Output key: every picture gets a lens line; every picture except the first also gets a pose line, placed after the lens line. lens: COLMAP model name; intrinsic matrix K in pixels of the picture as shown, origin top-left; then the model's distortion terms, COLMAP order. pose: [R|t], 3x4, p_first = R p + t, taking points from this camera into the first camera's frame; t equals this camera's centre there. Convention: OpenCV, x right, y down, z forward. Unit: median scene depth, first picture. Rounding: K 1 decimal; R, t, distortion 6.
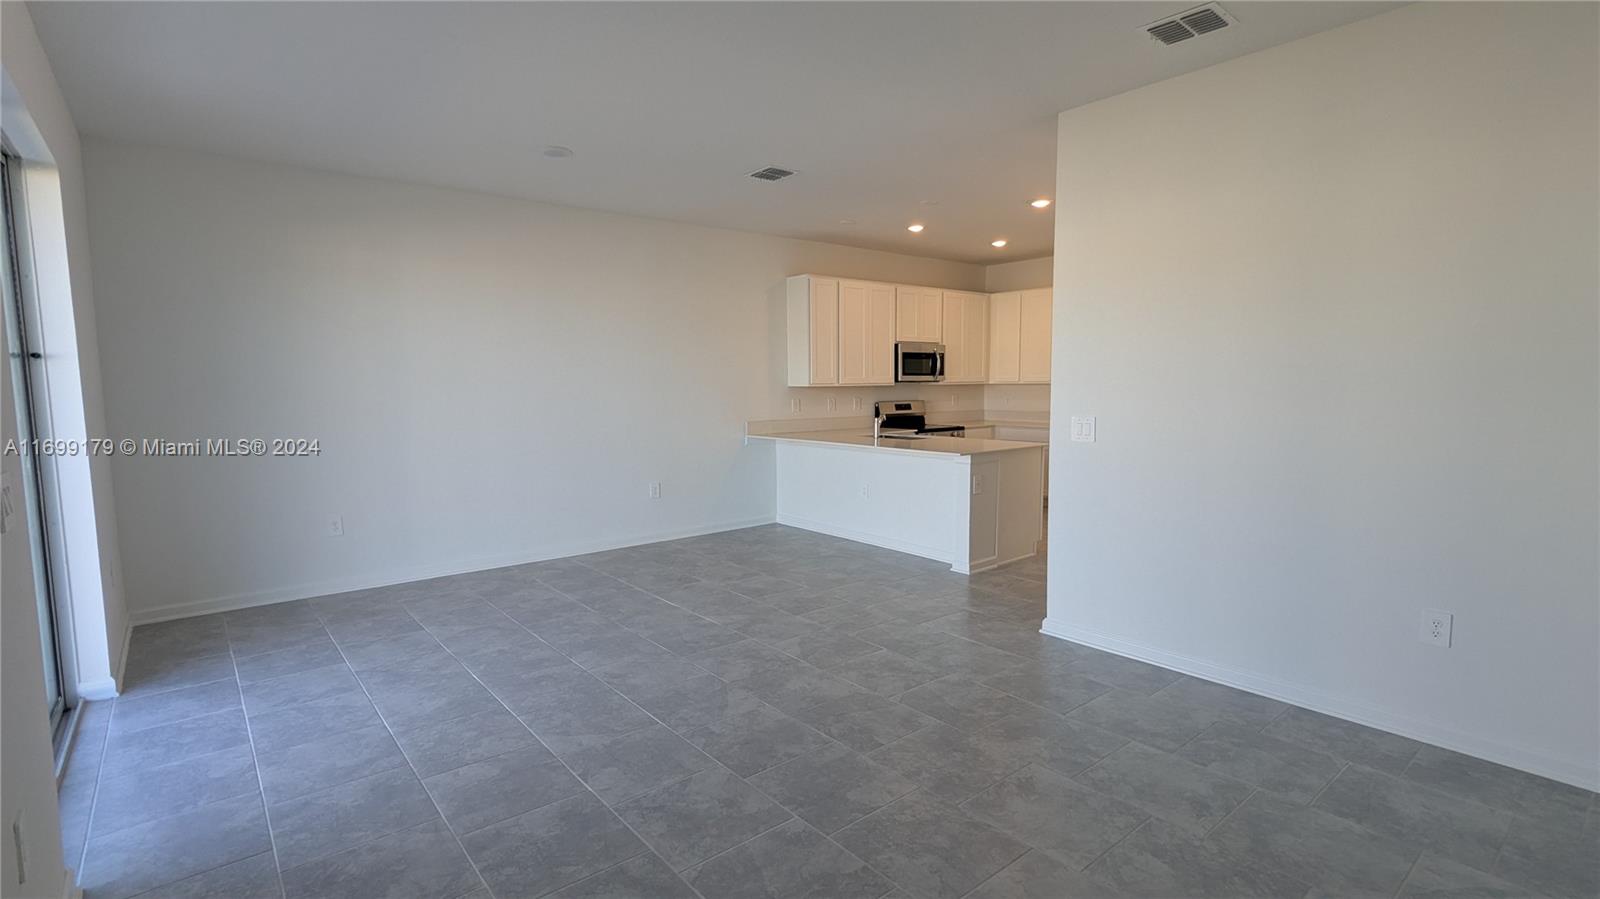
lens RADIAL K [[756.8, 0, 797.4], [0, 756.8, 459.9], [0, 0, 1]] dist [-0.000947, -0.000009]
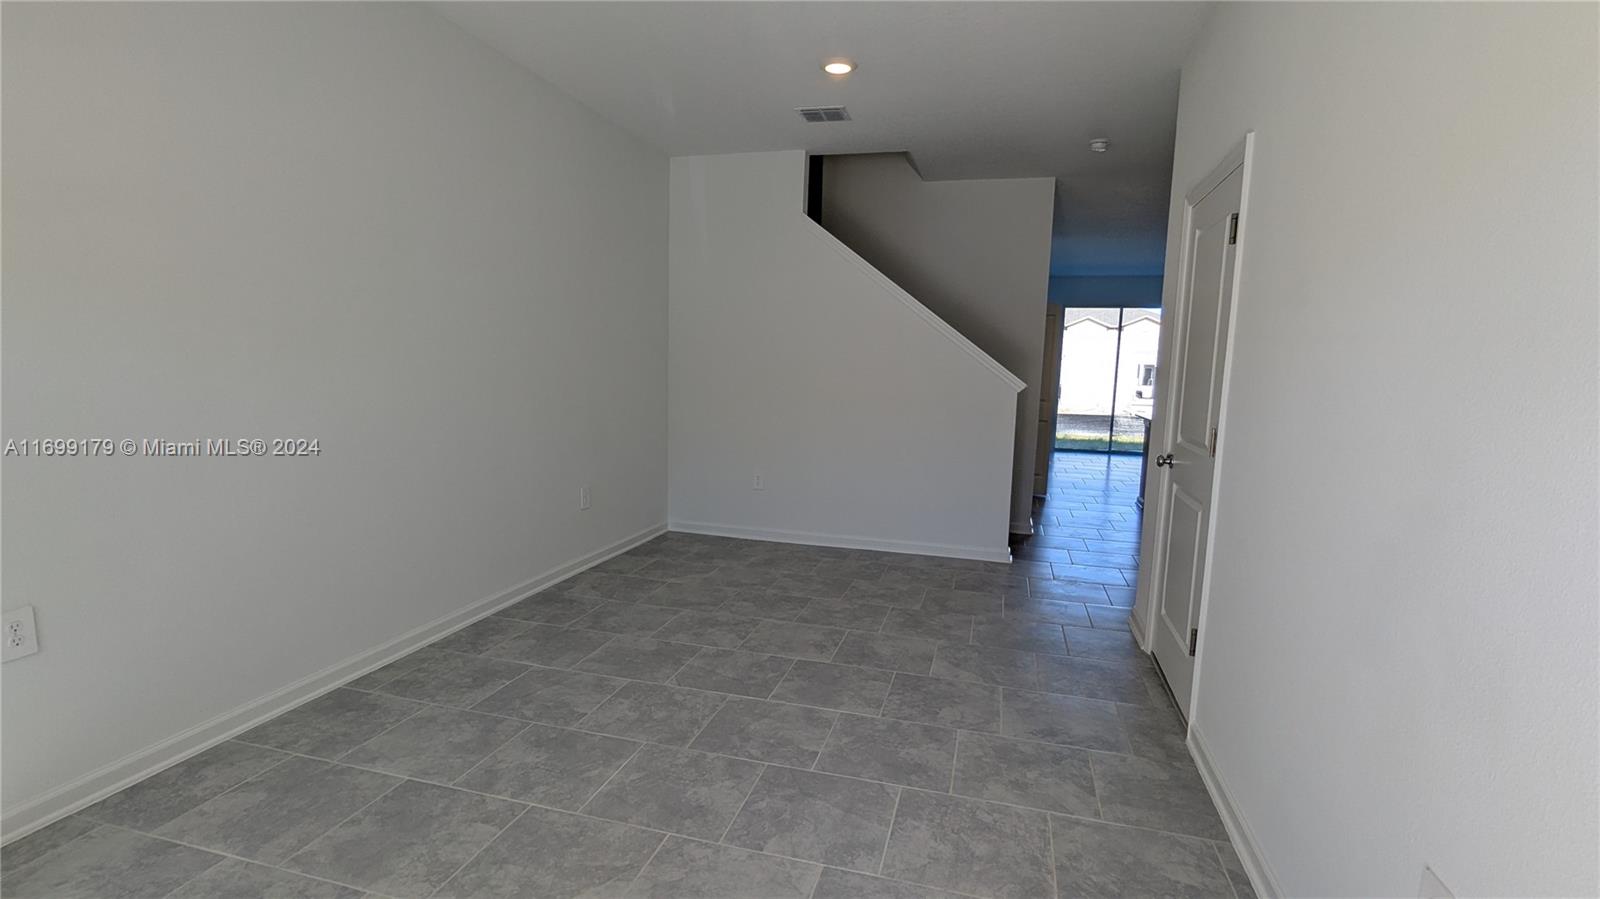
lens RADIAL K [[756.8, 0, 797.4], [0, 756.8, 459.9], [0, 0, 1]] dist [-0.000947, -0.000009]
pose [[-0.822145, 0.053887, -0.566722, 0.031728], [-0.080740, 0.974409, 0.209781, -0.146099], [0.563524, 0.218227, -0.796755, 1.743636]]
